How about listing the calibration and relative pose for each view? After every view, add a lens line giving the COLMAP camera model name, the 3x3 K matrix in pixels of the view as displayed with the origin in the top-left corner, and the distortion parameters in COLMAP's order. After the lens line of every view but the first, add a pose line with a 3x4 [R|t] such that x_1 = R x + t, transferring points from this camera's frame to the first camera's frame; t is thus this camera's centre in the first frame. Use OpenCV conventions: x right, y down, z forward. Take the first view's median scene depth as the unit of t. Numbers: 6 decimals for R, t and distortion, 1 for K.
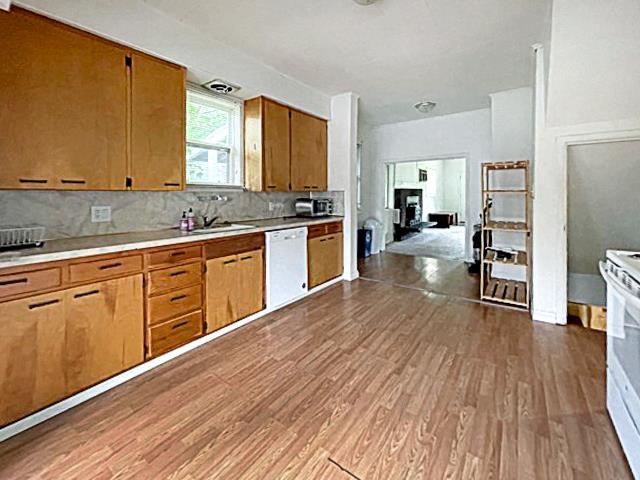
lens RADIAL K [[272.0, 0, 319.2], [0, 272.0, 190.3], [0, 0, 1]] dist [0.009370, -0.000162]
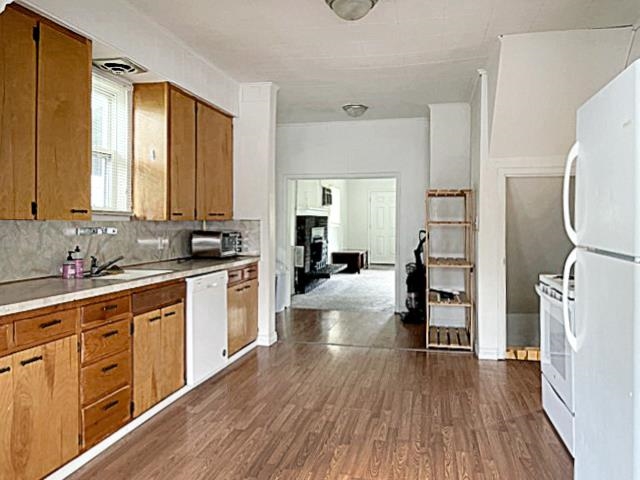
lens RADIAL K [[485.0, 0, 319.7], [0, 485.0, 211.8], [0, 0, 1]] dist [0.064169, 0.000649]
pose [[0.915819, 0.016286, 0.401261, -0.370633], [-0.013405, 0.999860, -0.009988, -0.012387], [-0.401368, 0.003768, 0.915909, -0.301561]]
